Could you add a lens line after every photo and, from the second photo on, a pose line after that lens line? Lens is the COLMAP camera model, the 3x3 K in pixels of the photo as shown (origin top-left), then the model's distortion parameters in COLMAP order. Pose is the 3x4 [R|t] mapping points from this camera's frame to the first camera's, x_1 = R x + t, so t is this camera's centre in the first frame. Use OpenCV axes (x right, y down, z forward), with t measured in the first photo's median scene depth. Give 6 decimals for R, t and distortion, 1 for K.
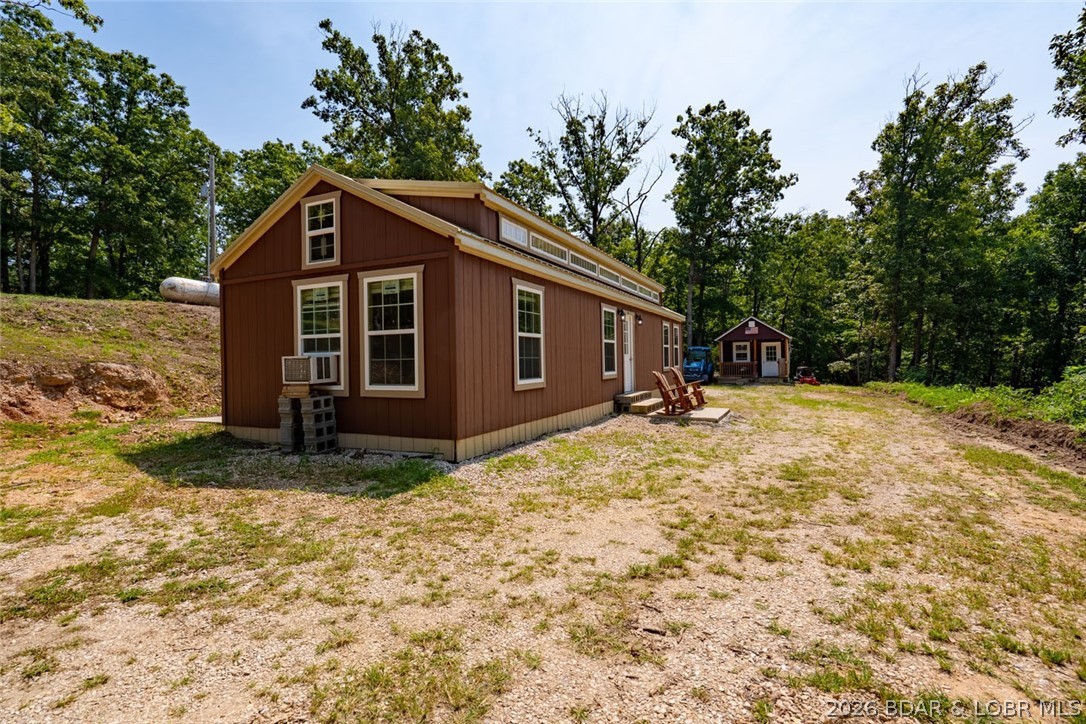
lens RADIAL K [[502.9, 0, 542.3], [0, 502.9, 358.3], [0, 0, 1]] dist [-0.001959, 0.000478]
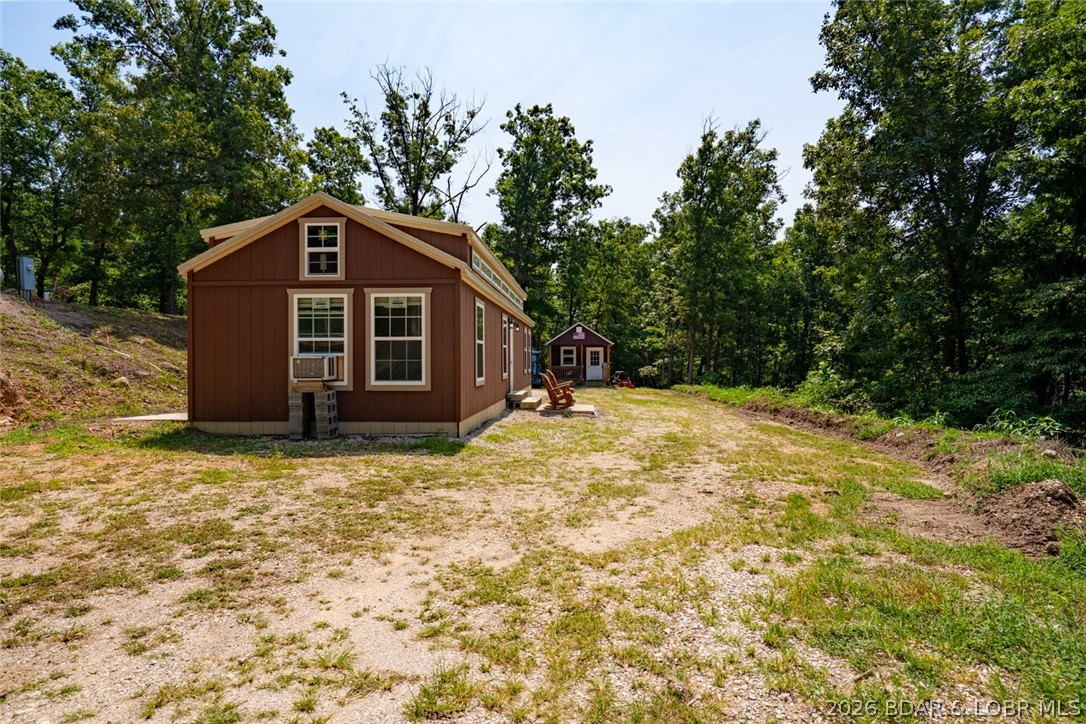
lens RADIAL K [[601.3, 0, 540.5], [0, 601.3, 354.9], [0, 0, 1]] dist [0.003893, -0.000401]
pose [[0.925660, 0.017829, 0.377937, -0.126300], [-0.014380, 0.999825, -0.011946, 0.000317], [-0.378084, 0.005623, 0.925754, -0.121194]]
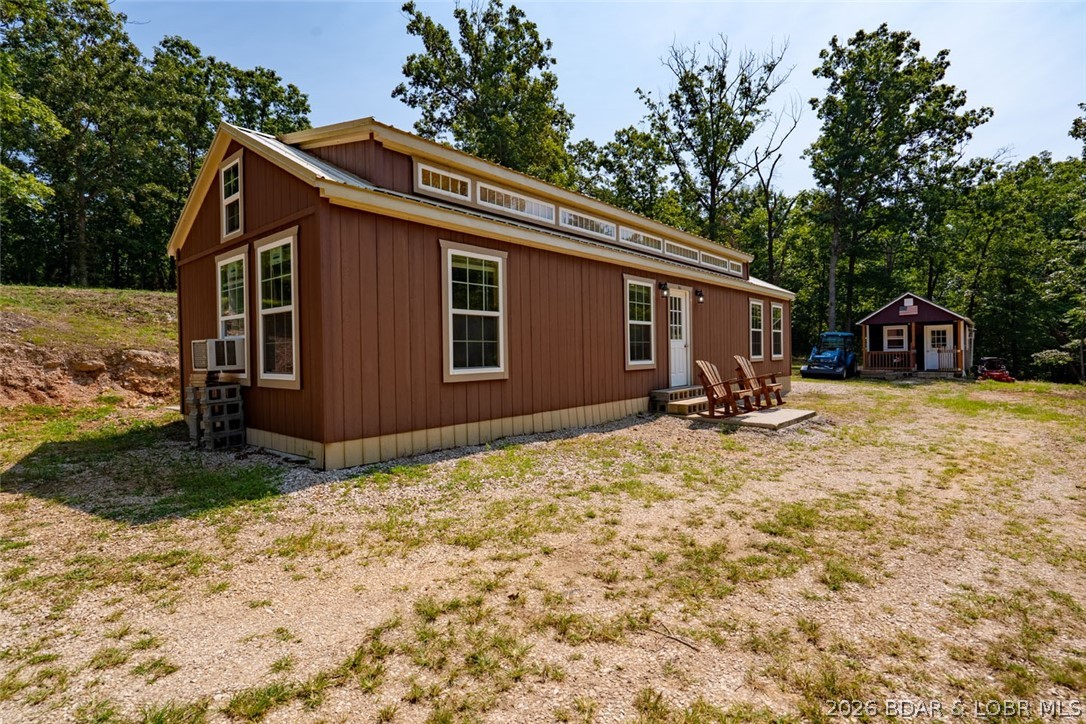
lens RADIAL K [[523.5, 0, 542.6], [0, 523.5, 357.9], [0, 0, 1]] dist [-0.000955, 0.000251]
pose [[0.964113, 0.002276, -0.265484, 0.083576], [0.002295, 0.999854, 0.016906, 0.003238], [0.265484, -0.016909, 0.963967, 0.065326]]
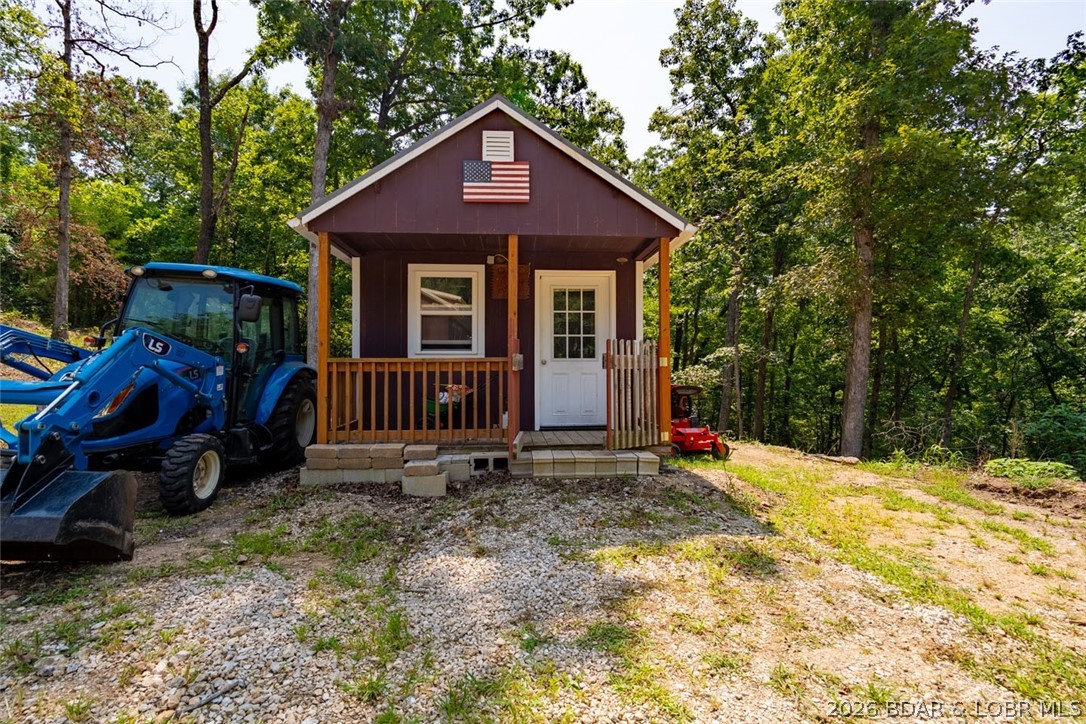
lens RADIAL K [[502.9, 0, 542.3], [0, 502.9, 358.3], [0, 0, 1]] dist [-0.001959, 0.000478]
pose [[0.875925, 0.023048, 0.481896, 0.340975], [-0.018231, 0.999726, -0.014678, 0.009848], [-0.482102, 0.004071, 0.876106, 0.824670]]
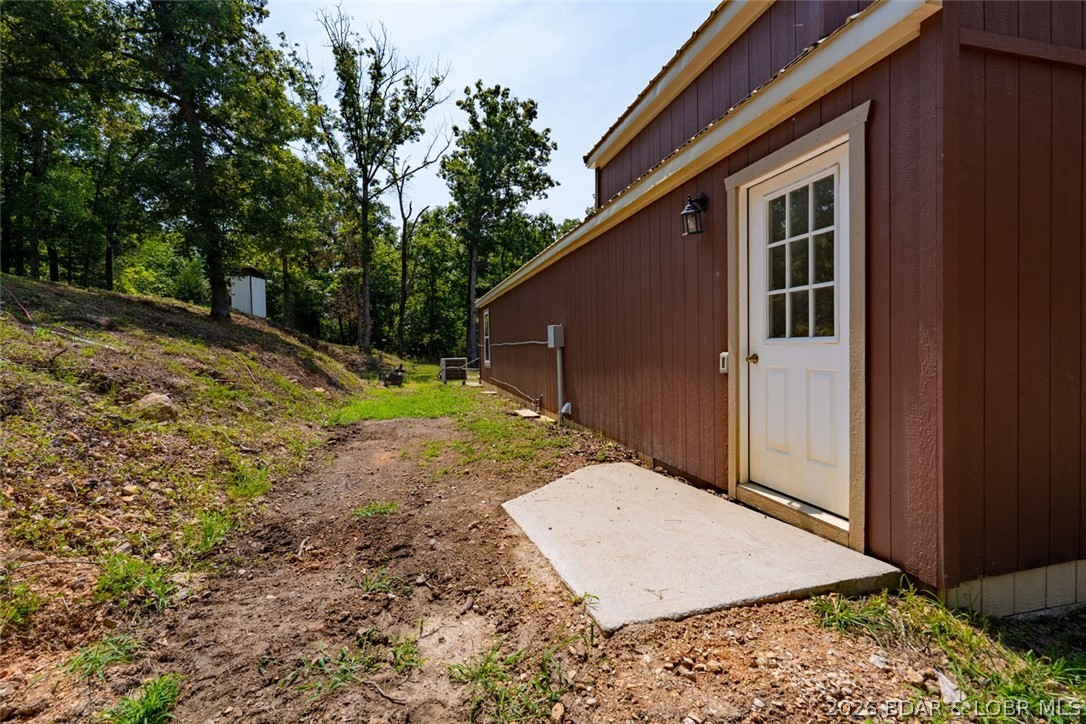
lens RADIAL K [[502.9, 0, 542.3], [0, 502.9, 358.3], [0, 0, 1]] dist [-0.001959, 0.000478]
pose [[0.767476, -0.008104, 0.641026, -0.277277], [-0.001591, 0.999893, 0.014547, 0.001916], [-0.641076, -0.012184, 0.767381, 0.258034]]
